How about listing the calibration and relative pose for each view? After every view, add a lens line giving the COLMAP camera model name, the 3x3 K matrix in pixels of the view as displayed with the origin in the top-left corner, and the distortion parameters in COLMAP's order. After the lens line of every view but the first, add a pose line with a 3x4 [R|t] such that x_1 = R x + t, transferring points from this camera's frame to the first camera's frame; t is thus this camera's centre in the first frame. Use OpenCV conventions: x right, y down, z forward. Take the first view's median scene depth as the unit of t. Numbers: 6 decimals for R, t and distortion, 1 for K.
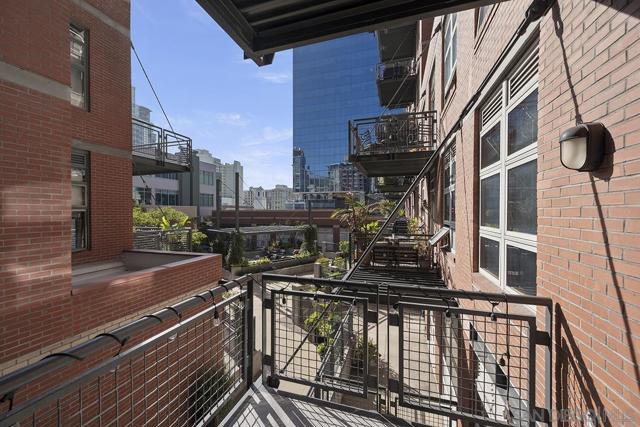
lens RADIAL K [[251.7, 0, 320.8], [0, 251.7, 214.7], [0, 0, 1]] dist [0.000524, 0.000102]
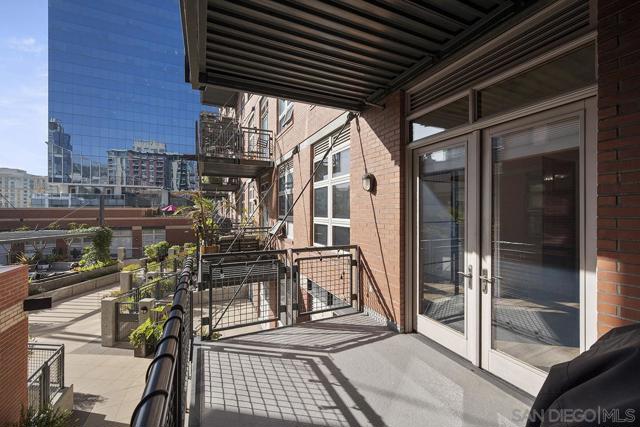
lens RADIAL K [[256.2, 0, 320.0], [0, 256.2, 213.5], [0, 0, 1]] dist [0.001818, 0.000071]
pose [[0.742412, -0.006392, 0.669913, -0.397293], [0.007650, 0.999970, 0.001063, 0.017666], [-0.669900, 0.004336, 0.742439, -0.226306]]
